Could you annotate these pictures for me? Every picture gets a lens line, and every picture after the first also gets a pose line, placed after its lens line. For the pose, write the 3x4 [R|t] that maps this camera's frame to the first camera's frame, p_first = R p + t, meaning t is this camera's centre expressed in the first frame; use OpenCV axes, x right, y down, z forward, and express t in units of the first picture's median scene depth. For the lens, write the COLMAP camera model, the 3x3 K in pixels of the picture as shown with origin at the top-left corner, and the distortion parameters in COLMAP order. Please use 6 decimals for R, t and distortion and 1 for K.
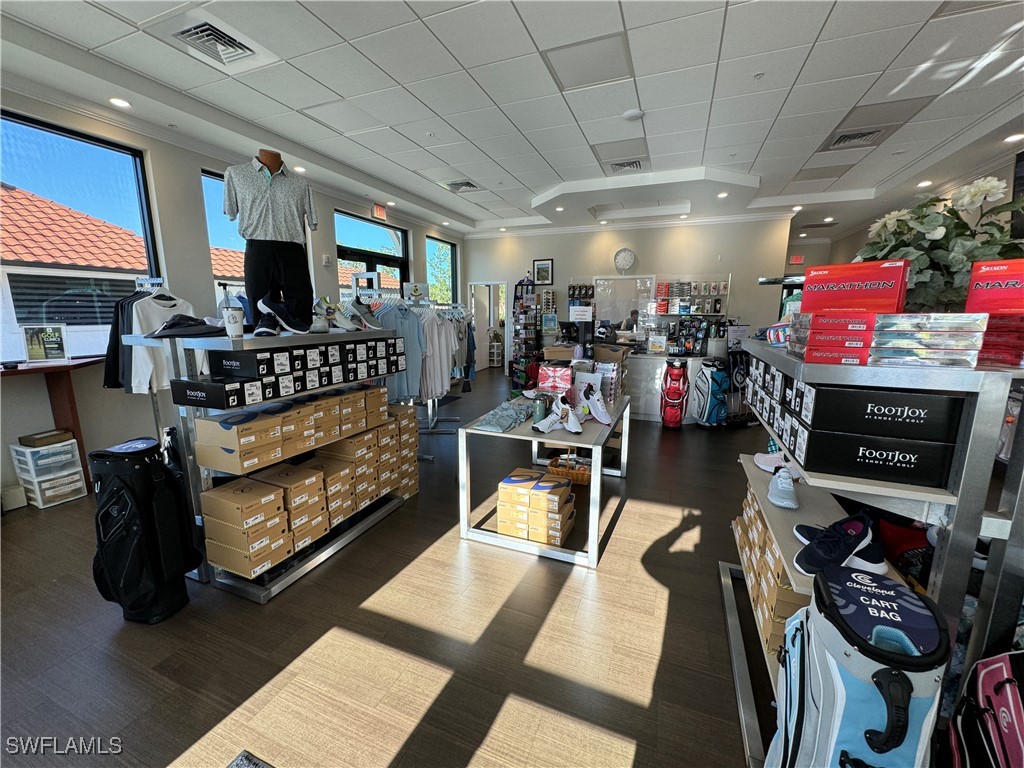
lens RADIAL K [[405.7, 0, 512.0], [0, 405.7, 381.8], [0, 0, 1]] dist [-0.010099, 0.001751]
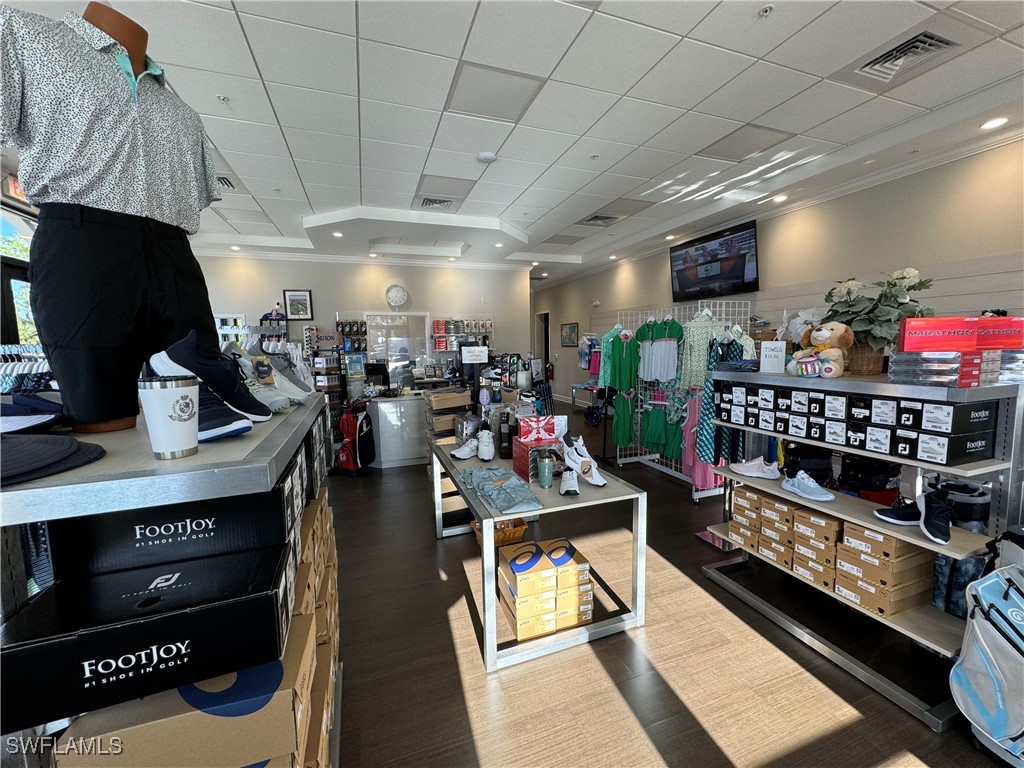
lens RADIAL K [[405.7, 0, 510.4], [0, 405.7, 383.1], [0, 0, 1]] dist [-0.010099, 0.001751]
pose [[0.745653, -0.081572, 0.661322, -0.253751], [0.135368, 0.990327, -0.030476, -0.044952], [-0.652439, 0.112247, 0.749482, 0.185276]]
